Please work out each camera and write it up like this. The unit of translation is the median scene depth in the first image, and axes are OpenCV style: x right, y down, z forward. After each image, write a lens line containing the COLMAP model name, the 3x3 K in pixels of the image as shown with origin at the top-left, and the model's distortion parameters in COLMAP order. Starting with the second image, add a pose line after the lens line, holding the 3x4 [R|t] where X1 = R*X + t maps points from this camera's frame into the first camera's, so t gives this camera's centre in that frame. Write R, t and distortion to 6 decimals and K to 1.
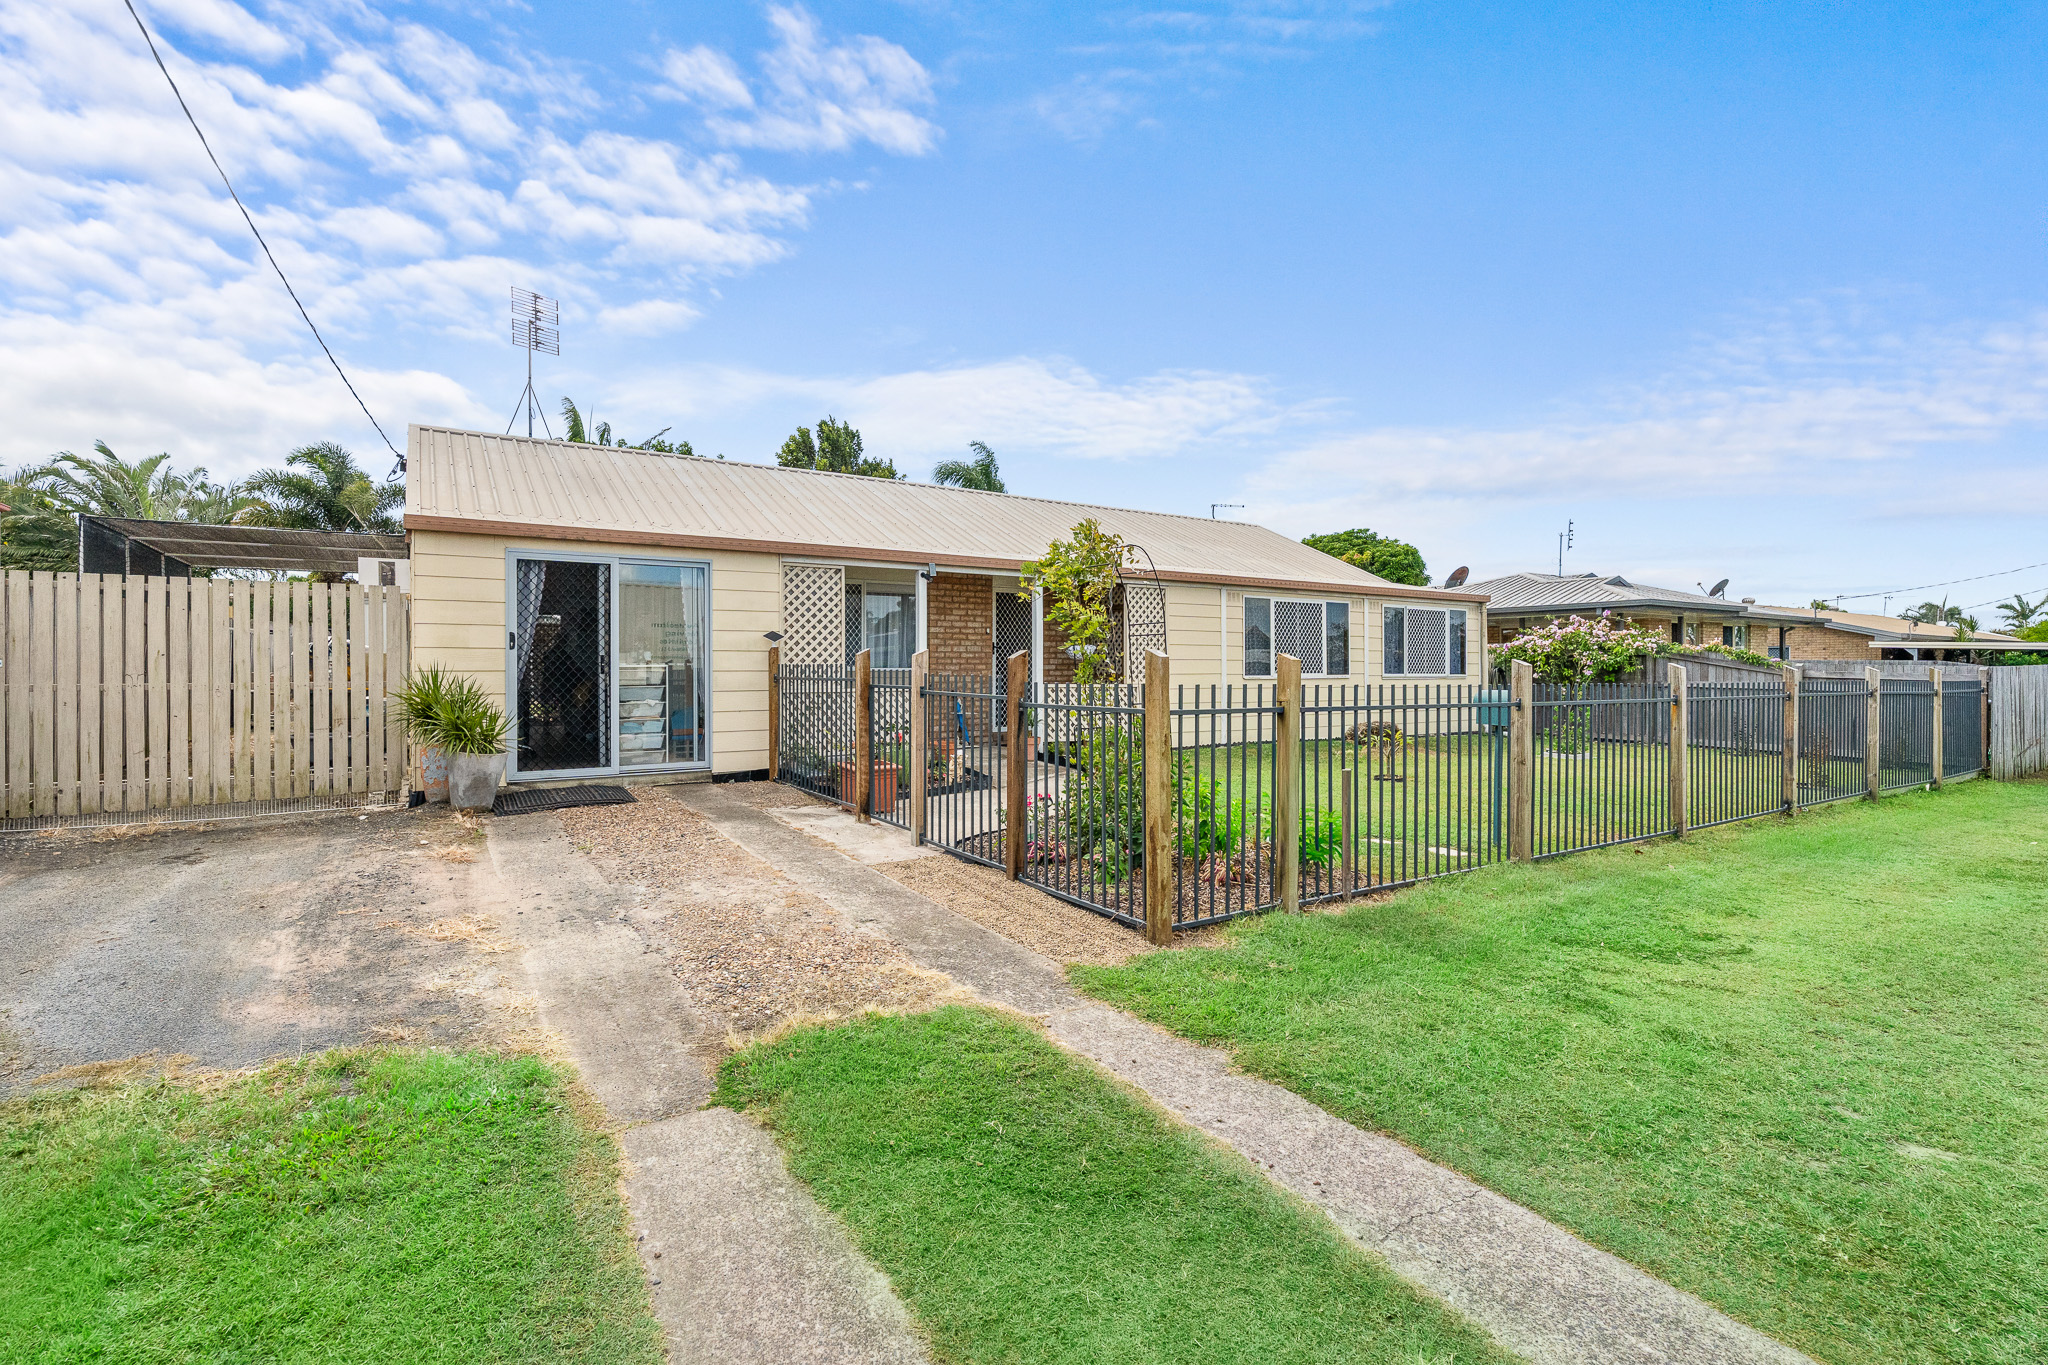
lens RADIAL K [[917.7, 0, 1023.1], [0, 917.7, 670.3], [0, 0, 1]] dist [0.000969, -0.000510]
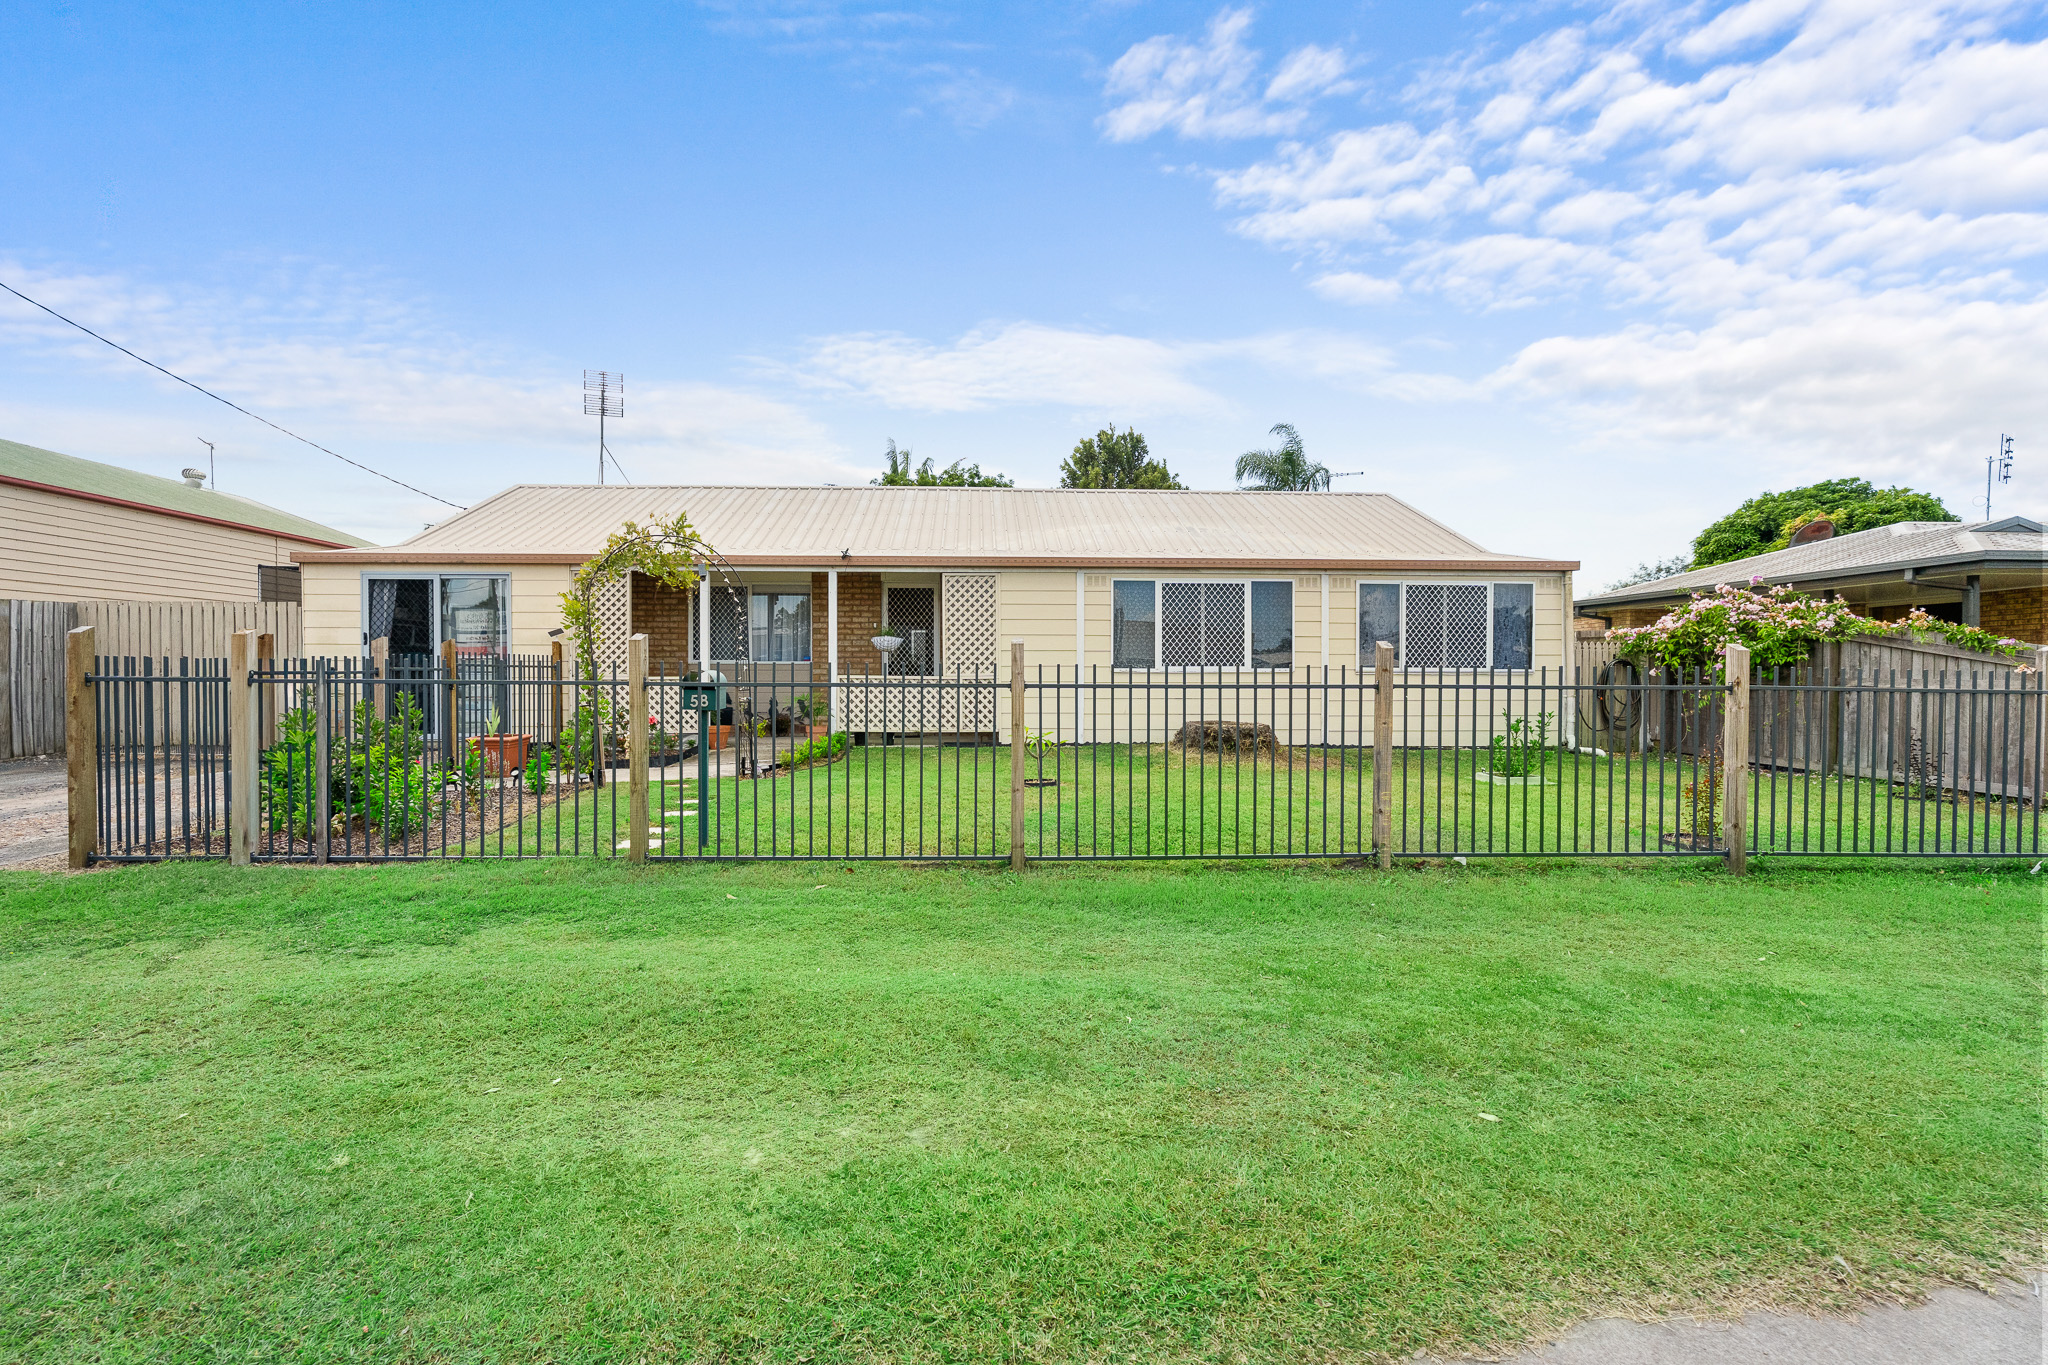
lens RADIAL K [[917.7, 0, 1021.2], [0, 917.7, 679.8], [0, 0, 1]] dist [0.000969, -0.000510]
pose [[0.869159, 0.003348, -0.494521, 0.601211], [-0.002358, 0.999994, 0.002626, 0.013911], [0.494527, -0.001116, 0.869162, 0.183988]]
